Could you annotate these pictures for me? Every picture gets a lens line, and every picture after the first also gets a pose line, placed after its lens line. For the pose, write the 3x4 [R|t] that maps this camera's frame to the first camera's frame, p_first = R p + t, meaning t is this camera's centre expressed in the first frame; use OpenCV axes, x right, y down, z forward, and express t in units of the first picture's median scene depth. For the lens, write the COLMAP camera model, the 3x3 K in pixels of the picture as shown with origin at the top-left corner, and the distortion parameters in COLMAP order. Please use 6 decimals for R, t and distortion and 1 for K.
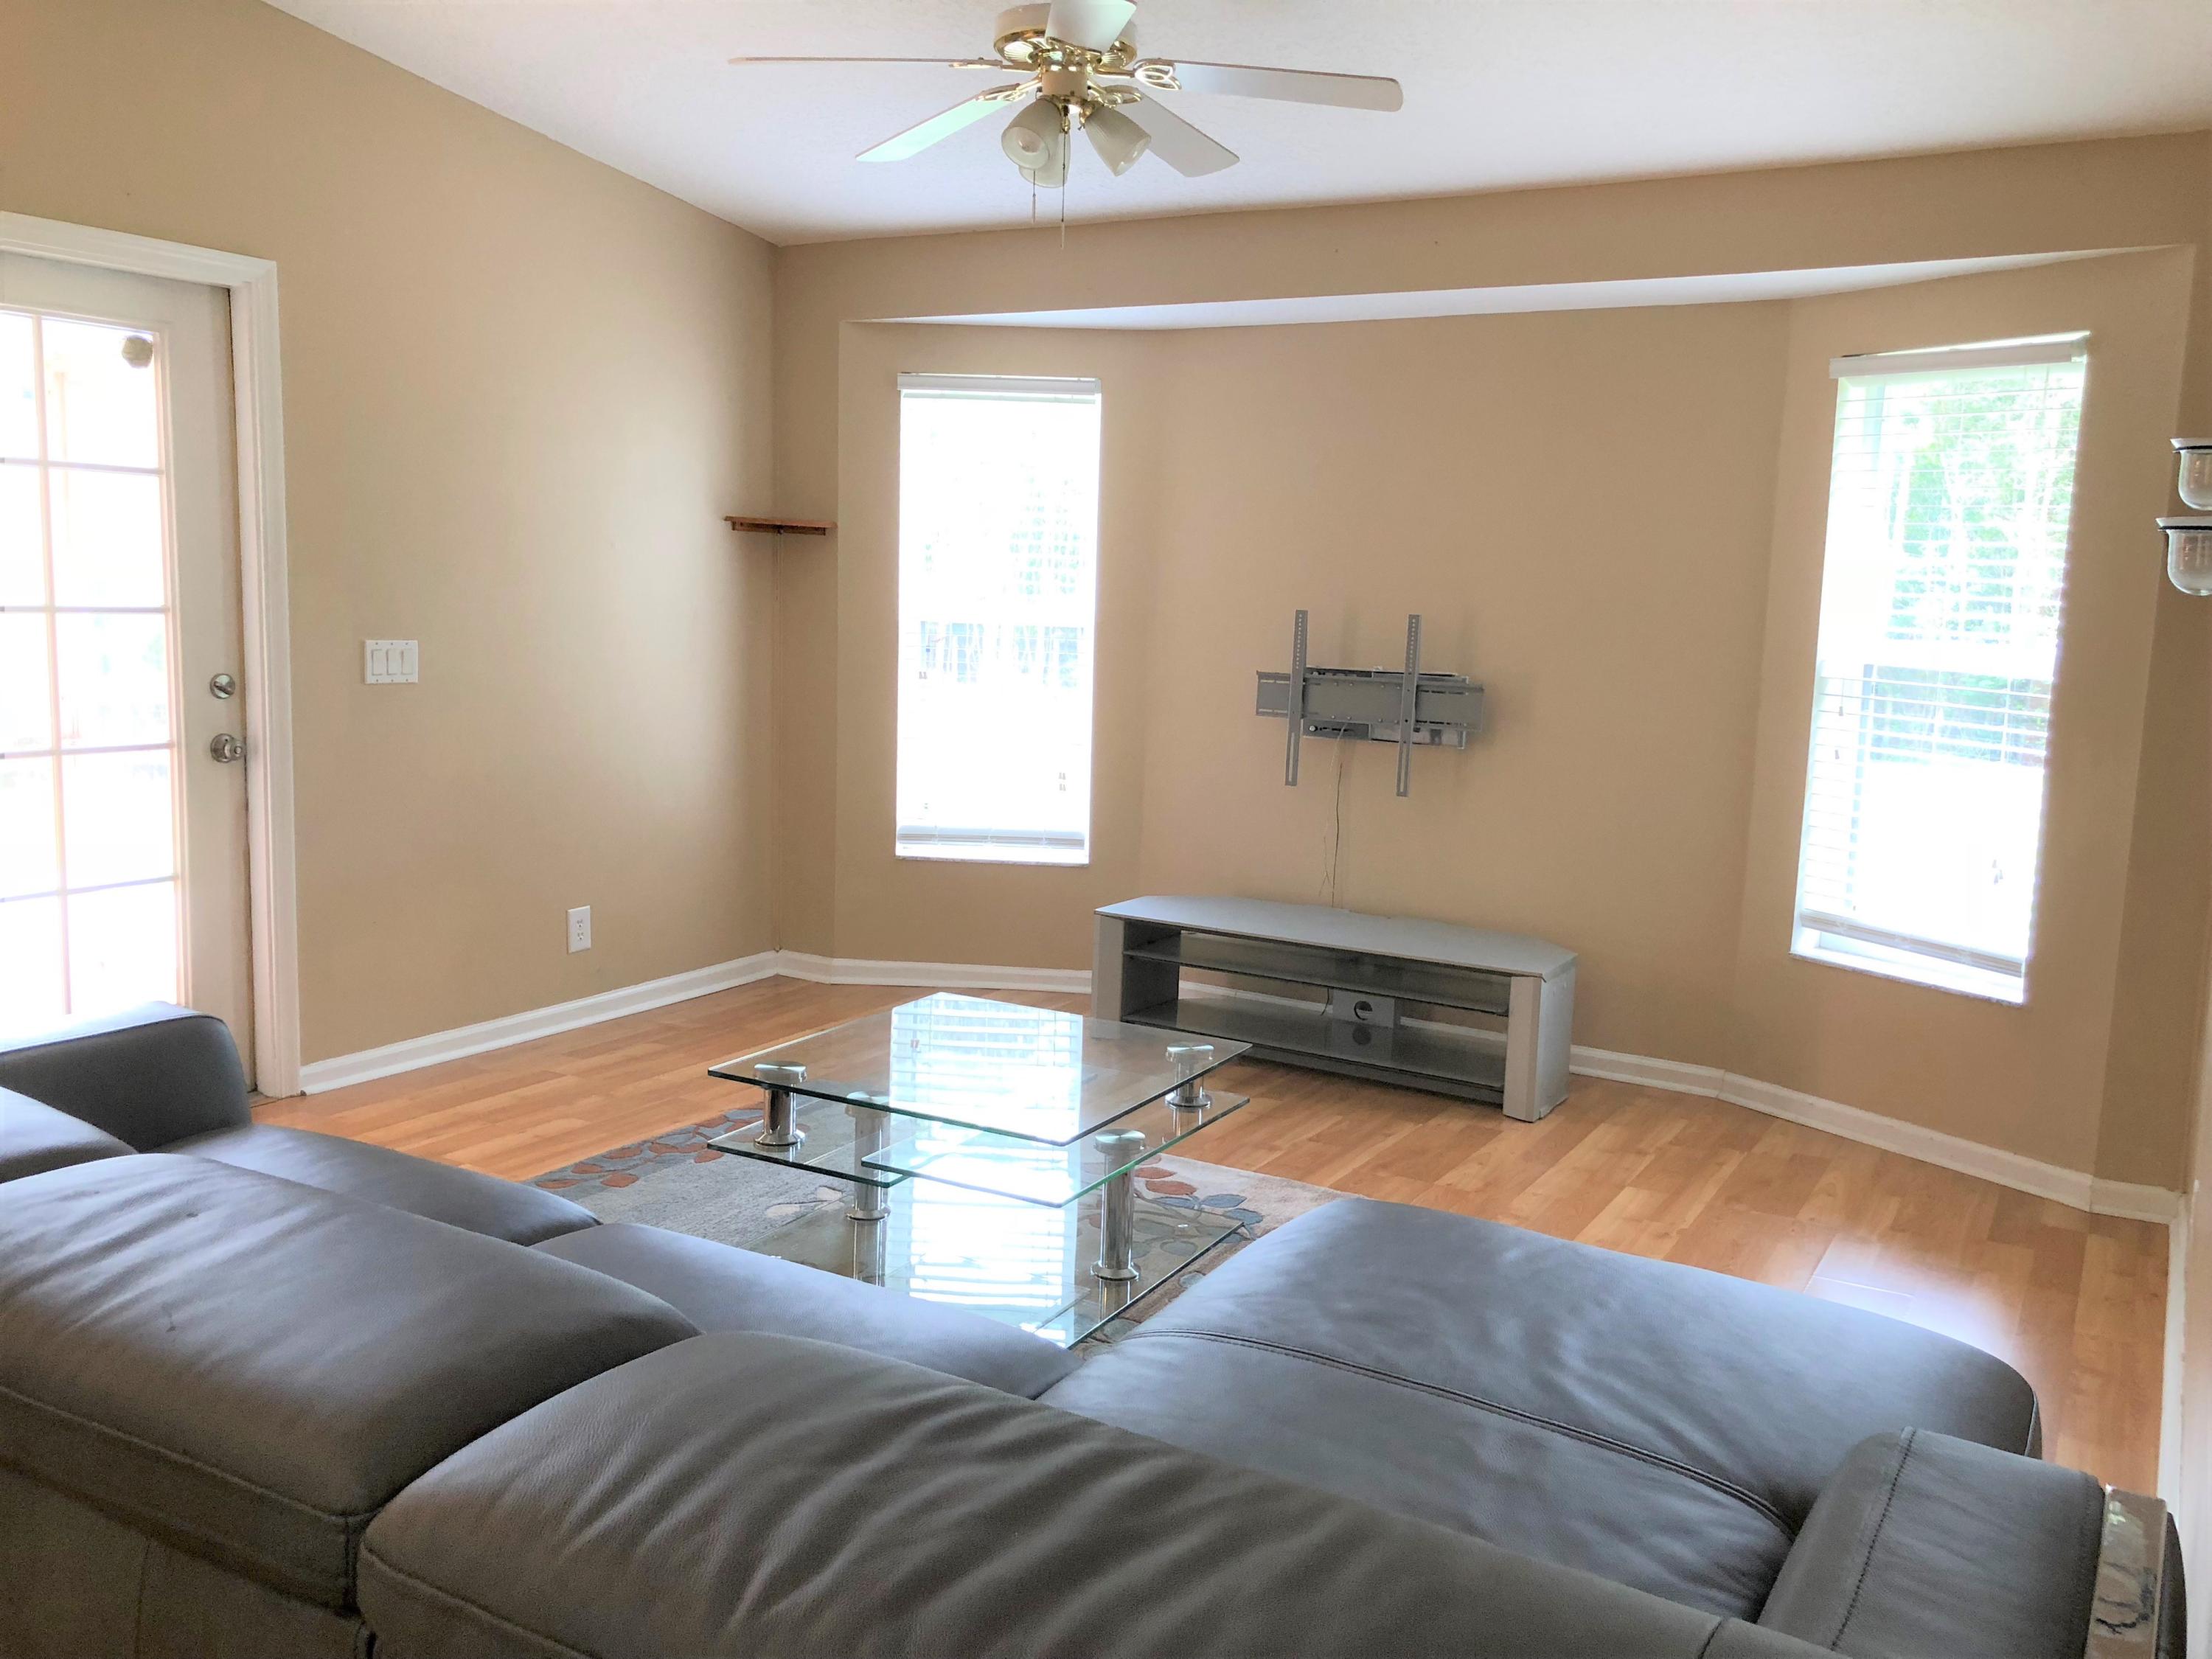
lens RADIAL K [[1801.9, 0, 1109.4], [0, 1801.9, 841.1], [0, 0, 1]] dist [0.032053, -0.057897]
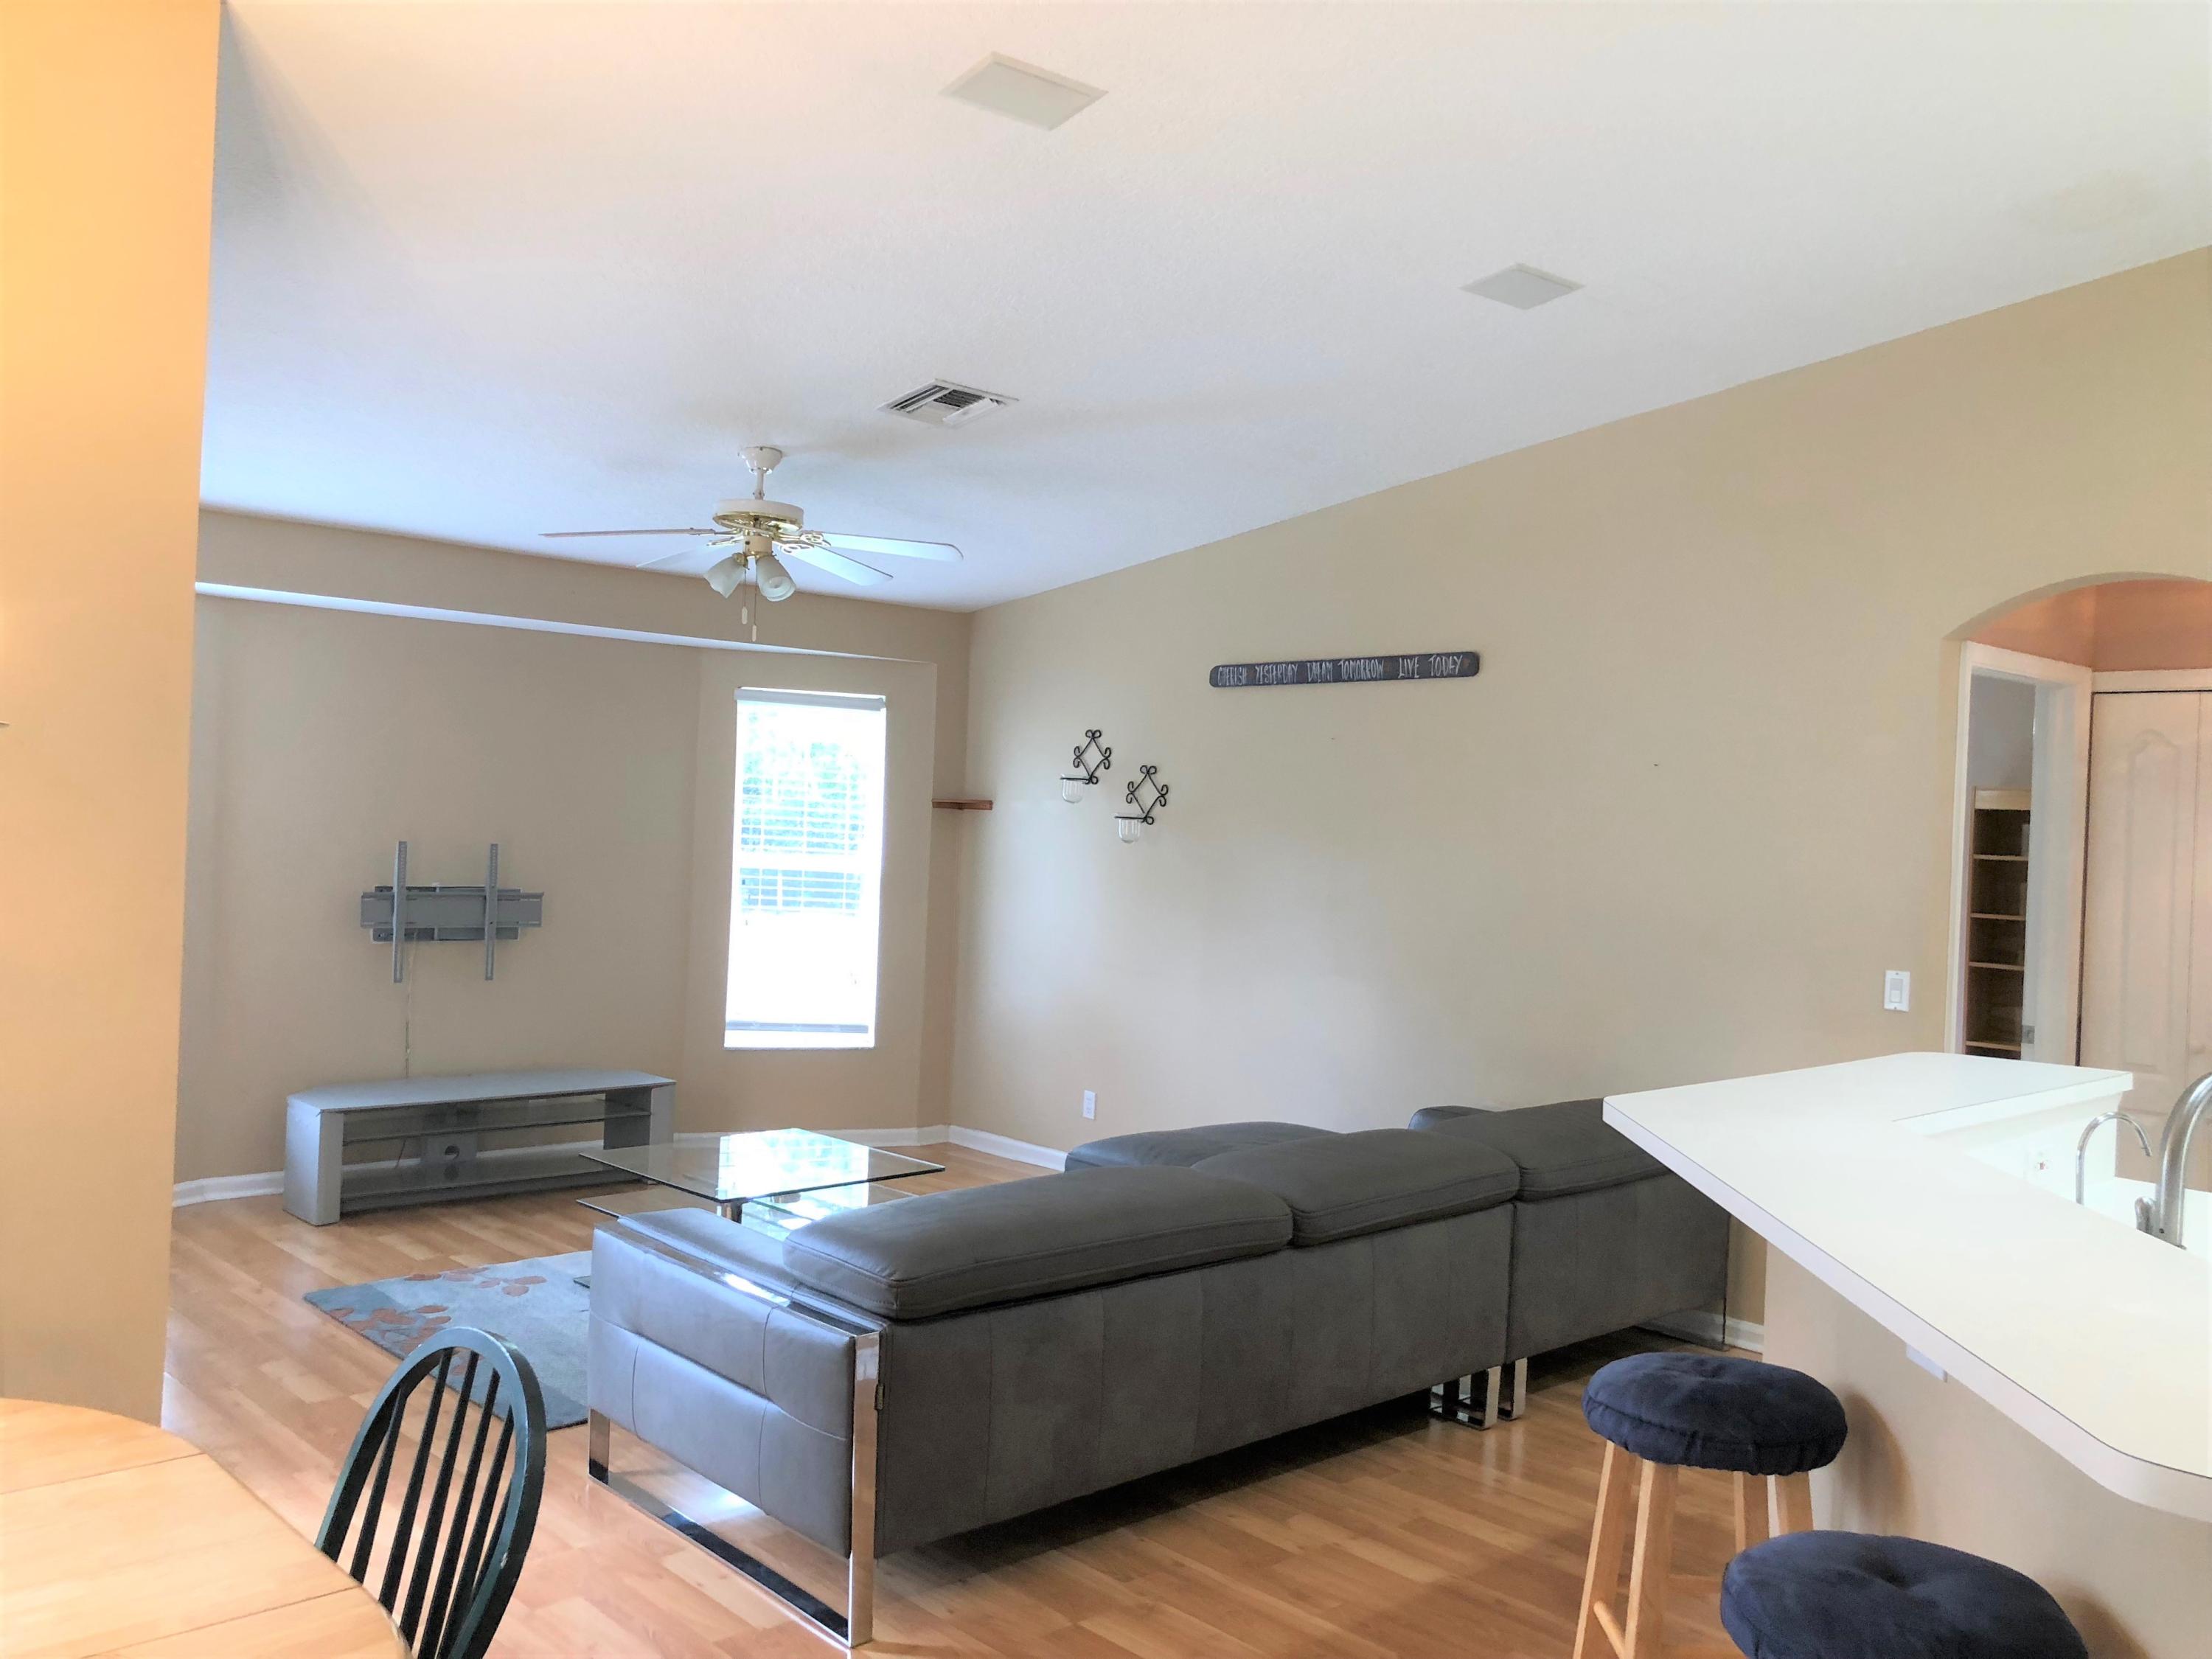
lens RADIAL K [[1801.9, 0, 1122.8], [0, 1801.9, 826.6], [0, 0, 1]] dist [0.032053, -0.057897]
pose [[0.282343, -0.026411, 0.958950, -0.988612], [0.103375, 0.994638, -0.003043, -0.085716], [-0.953727, 0.099990, 0.283559, 0.168739]]
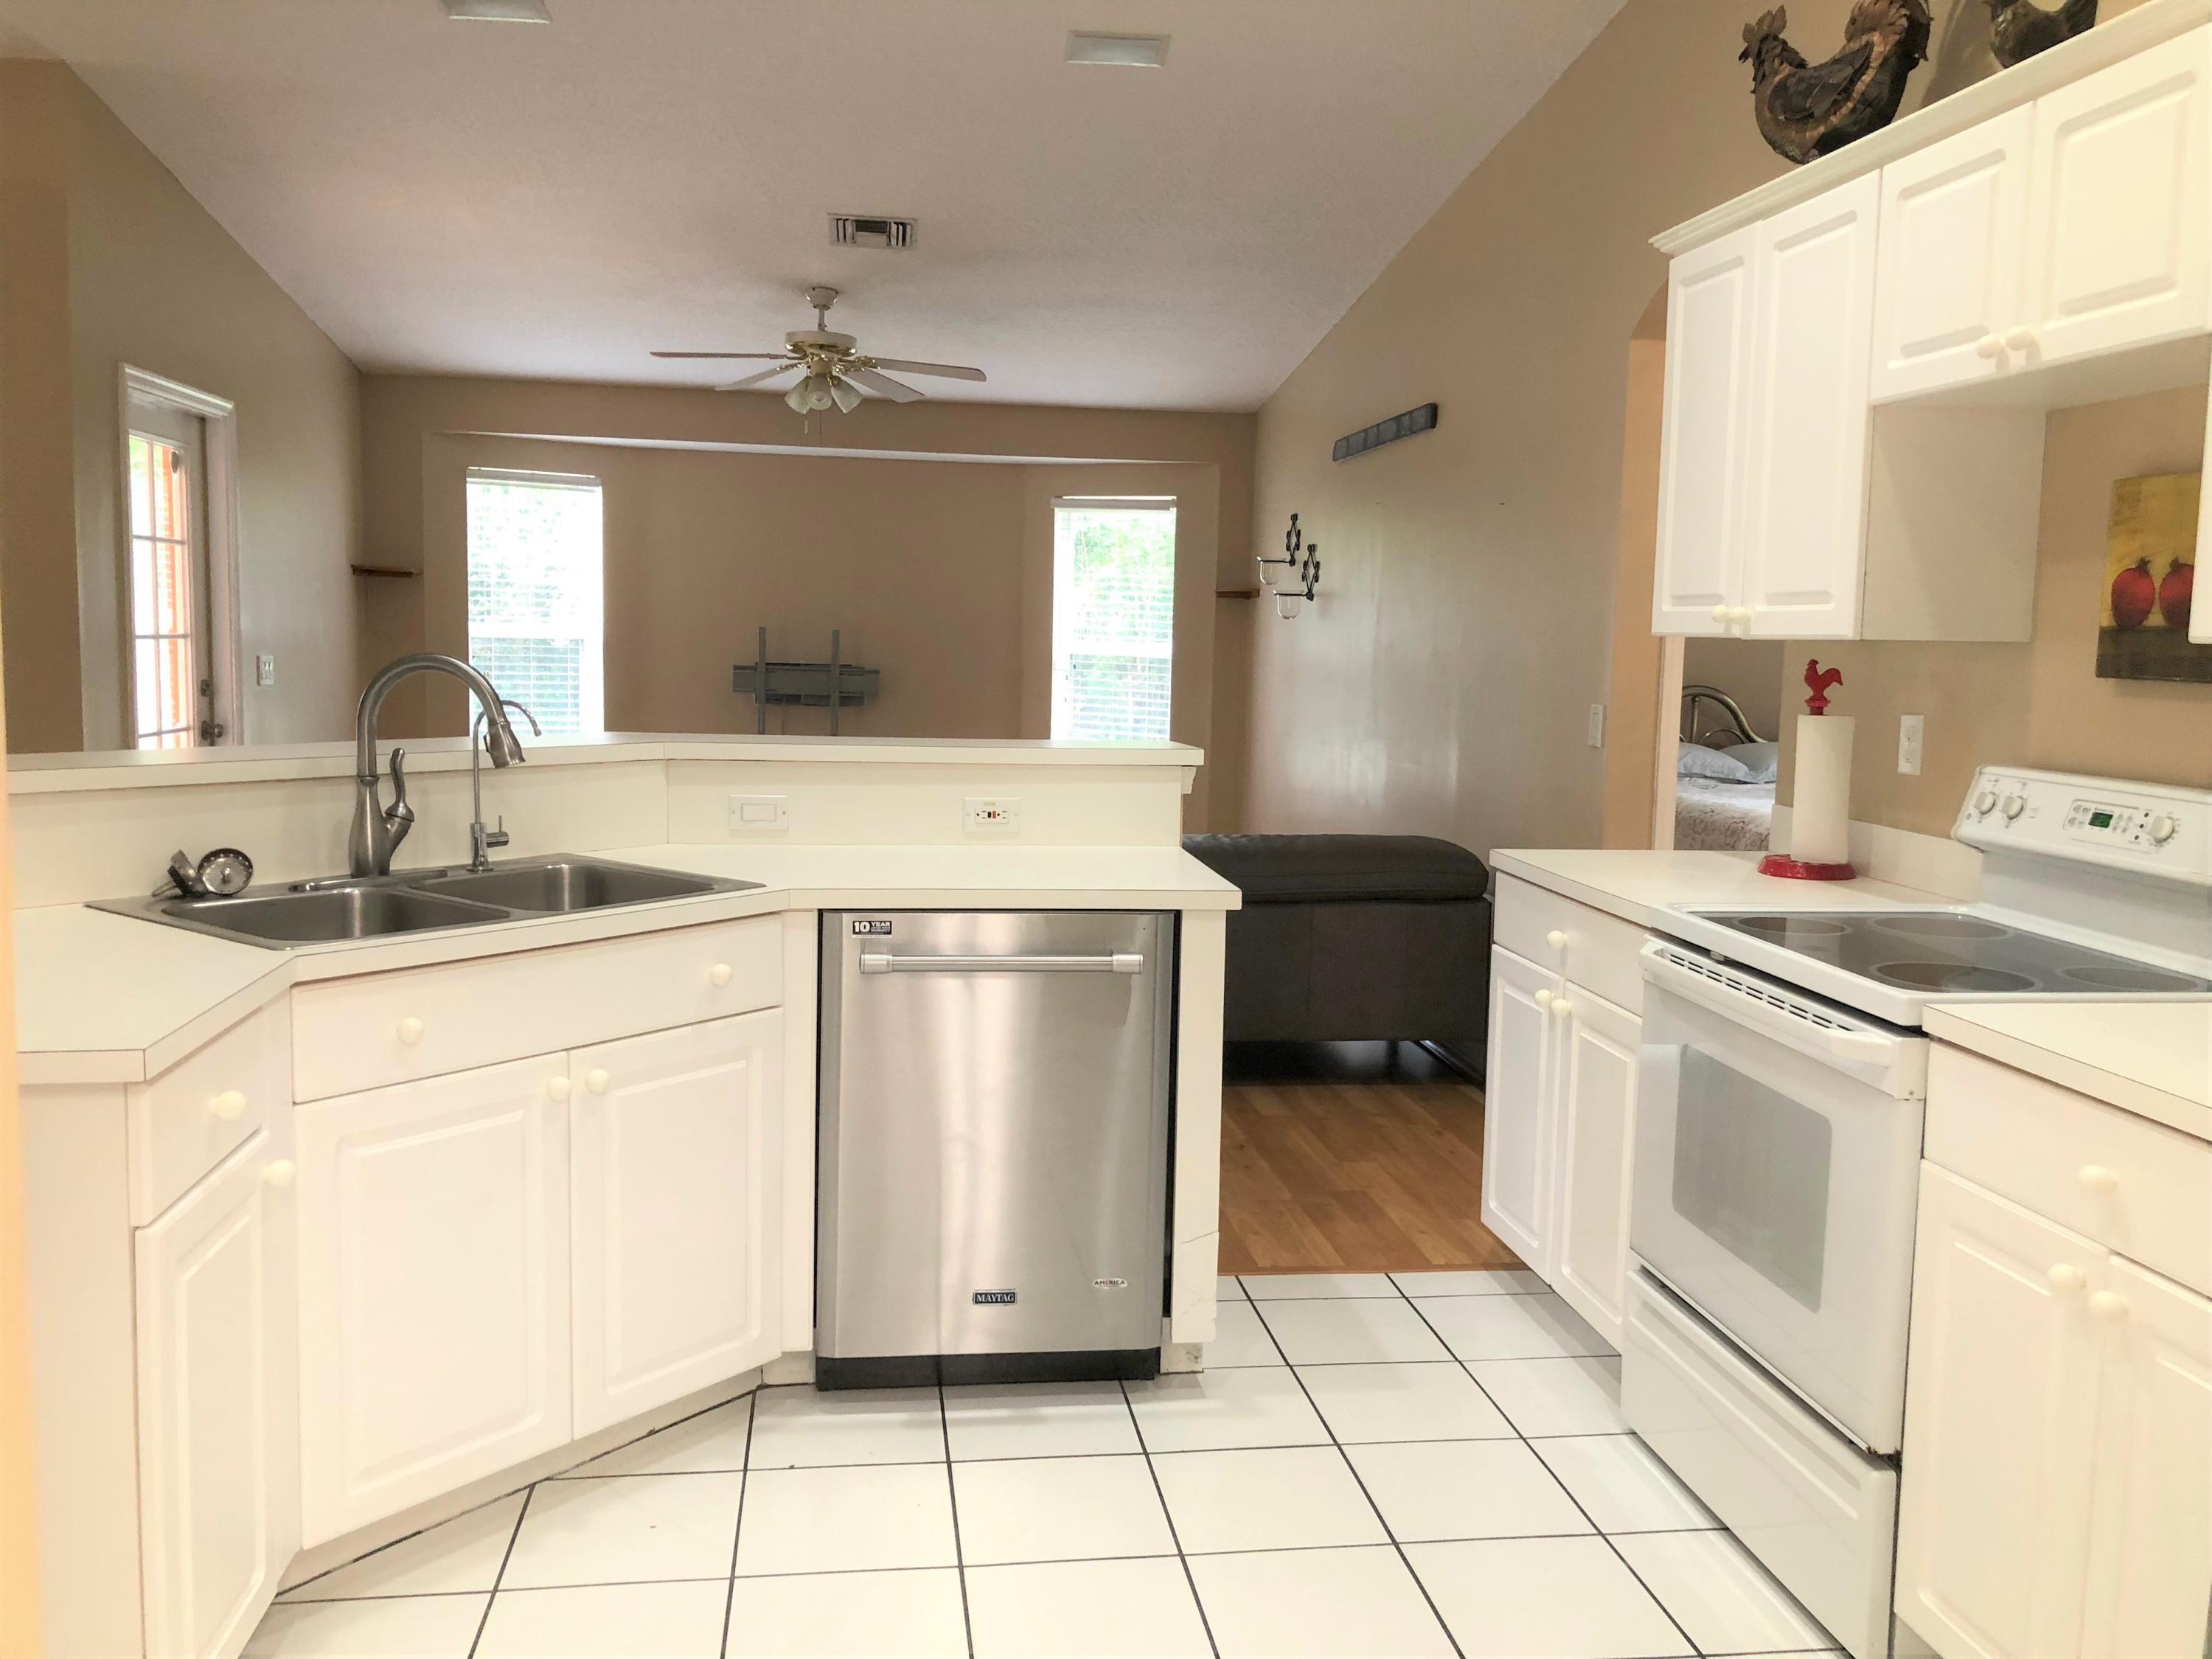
lens RADIAL K [[1801.9, 0, 1092.2], [0, 1801.9, 824.9], [0, 0, 1]] dist [0.032053, -0.057897]
pose [[0.782070, -0.077857, 0.618309, -0.713435], [0.086381, 0.996131, 0.016172, 0.053202], [-0.617175, 0.040763, 0.785769, -0.492198]]
